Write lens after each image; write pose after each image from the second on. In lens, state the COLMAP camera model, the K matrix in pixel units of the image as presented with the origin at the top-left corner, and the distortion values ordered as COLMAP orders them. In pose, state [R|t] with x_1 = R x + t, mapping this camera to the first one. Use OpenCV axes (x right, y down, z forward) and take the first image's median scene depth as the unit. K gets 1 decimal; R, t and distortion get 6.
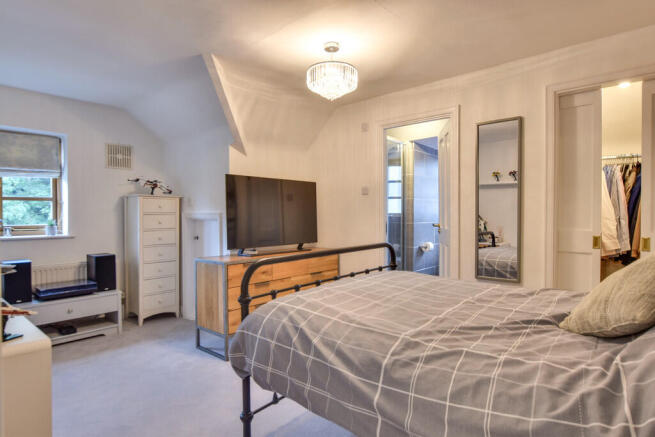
lens RADIAL K [[369.1, 0, 327.5], [0, 369.1, 218.5], [0, 0, 1]] dist [-0.003940, 0.000080]
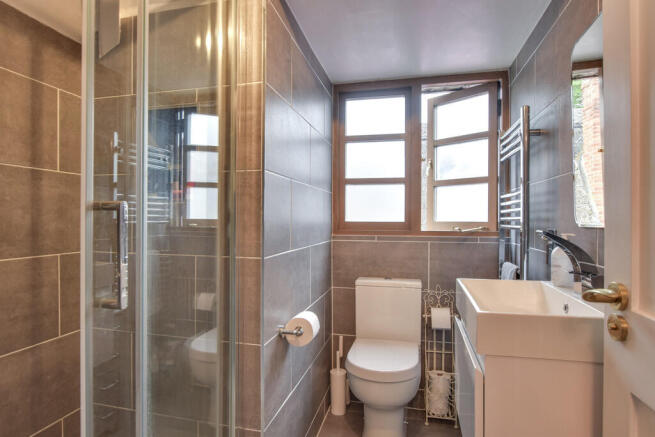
lens RADIAL K [[369.1, 0, 327.5], [0, 369.1, 218.5], [0, 0, 1]] dist [-0.003940, 0.000080]
pose [[0.884810, 0.005312, 0.465922, 0.115285], [0.001233, 0.999905, -0.013740, -0.009236], [-0.465951, 0.012731, 0.884719, 0.570316]]
